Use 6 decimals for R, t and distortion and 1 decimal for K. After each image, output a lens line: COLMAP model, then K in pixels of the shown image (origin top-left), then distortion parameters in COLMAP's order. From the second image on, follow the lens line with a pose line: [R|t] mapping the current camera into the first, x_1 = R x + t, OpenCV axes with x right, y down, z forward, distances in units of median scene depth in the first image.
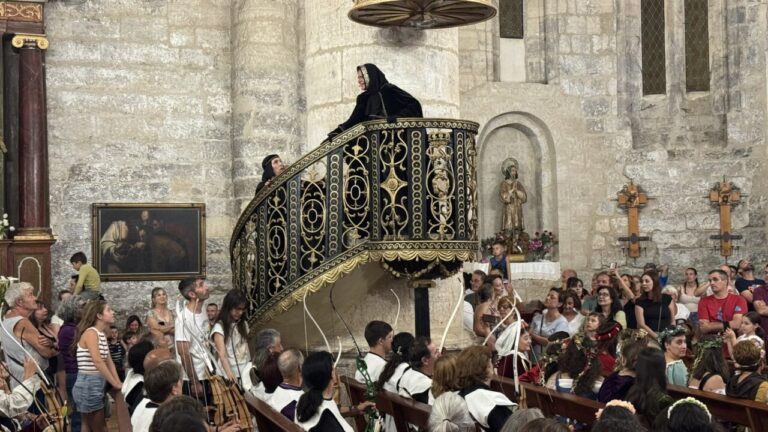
lens RADIAL K [[1075.3, 0, 373.2], [0, 1075.3, 224.0], [0, 0, 1]] dist [0.105231, 0.000000]
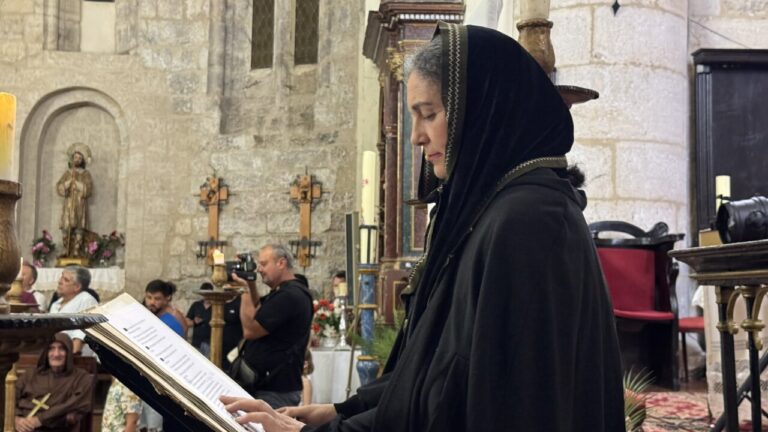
lens RADIAL K [[1075.3, 0, 387.1], [0, 1075.3, 218.1], [0, 0, 1]] dist [0.105231, 0.000000]
pose [[0.973040, 0.021358, -0.229647, 0.554349], [-0.028738, 0.999171, -0.028841, 0.014435], [0.228840, 0.034663, 0.972847, 0.238475]]
